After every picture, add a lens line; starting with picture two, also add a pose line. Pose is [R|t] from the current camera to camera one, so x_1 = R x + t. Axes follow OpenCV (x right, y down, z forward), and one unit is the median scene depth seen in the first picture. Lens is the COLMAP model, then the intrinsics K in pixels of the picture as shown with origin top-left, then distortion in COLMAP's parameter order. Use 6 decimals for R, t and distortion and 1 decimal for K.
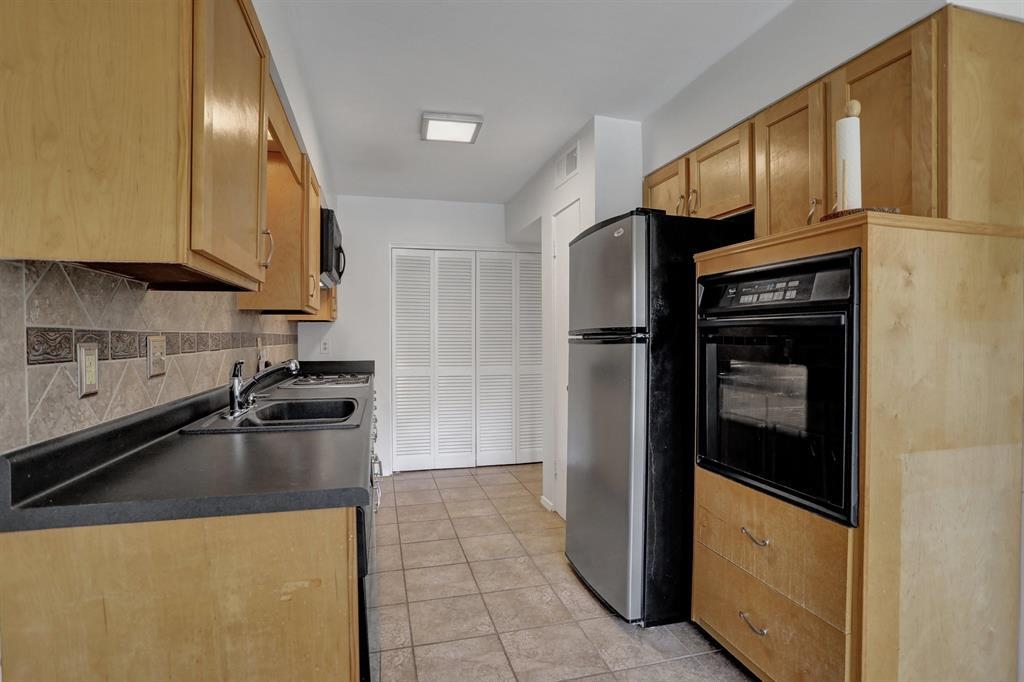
lens RADIAL K [[499.2, 0, 509.3], [0, 499.2, 334.5], [0, 0, 1]] dist [-0.057799, 0.020454]
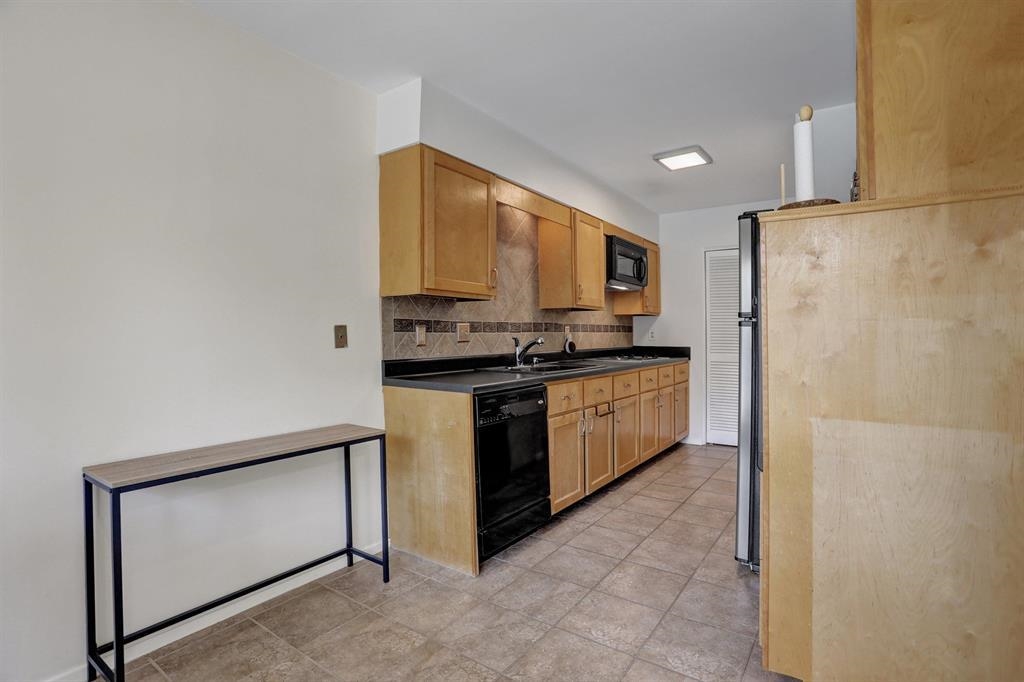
lens RADIAL K [[499.2, 0, 538.6], [0, 499.2, 325.3], [0, 0, 1]] dist [-0.057799, 0.020454]
pose [[0.667715, -0.011376, -0.744330, 1.083211], [0.004127, 0.999924, -0.011580, 0.037218], [0.744406, 0.004660, 0.667711, -0.212433]]
